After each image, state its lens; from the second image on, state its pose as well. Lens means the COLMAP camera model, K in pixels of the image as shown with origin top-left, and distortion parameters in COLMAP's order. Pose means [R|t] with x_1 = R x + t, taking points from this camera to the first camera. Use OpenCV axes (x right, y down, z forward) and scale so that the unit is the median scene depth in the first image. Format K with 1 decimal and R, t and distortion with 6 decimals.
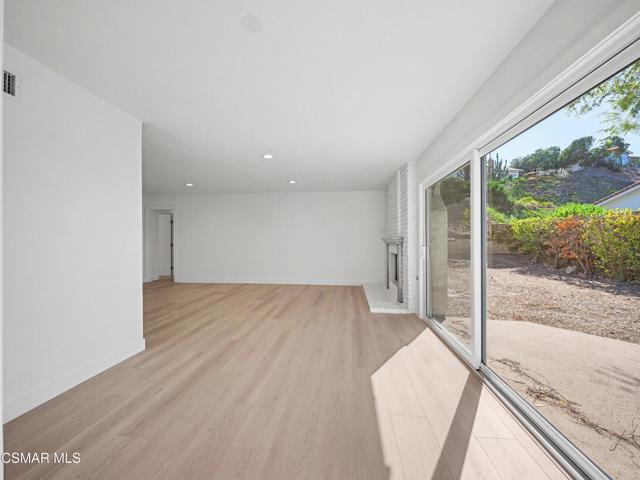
lens RADIAL K [[260.8, 0, 318.6], [0, 260.8, 241.1], [0, 0, 1]] dist [0.007820, -0.003253]
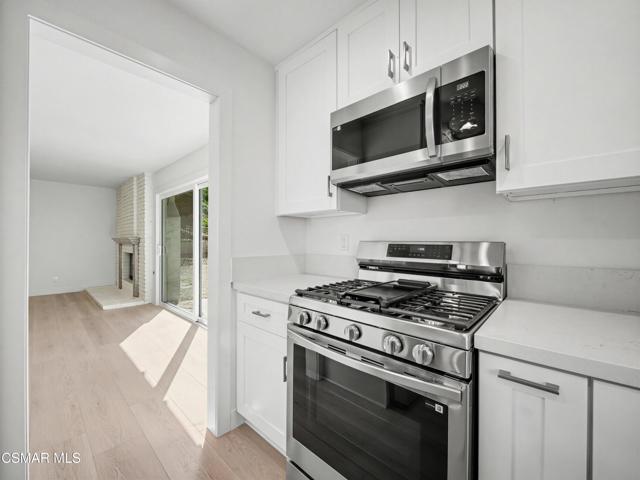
lens RADIAL K [[260.8, 0, 320.8], [0, 260.8, 237.5], [0, 0, 1]] dist [0.007820, -0.003253]
pose [[0.592820, 0.006995, 0.805305, -0.124145], [0.002263, 0.999944, -0.010351, -0.002603], [-0.805332, 0.007959, 0.592771, -0.300927]]
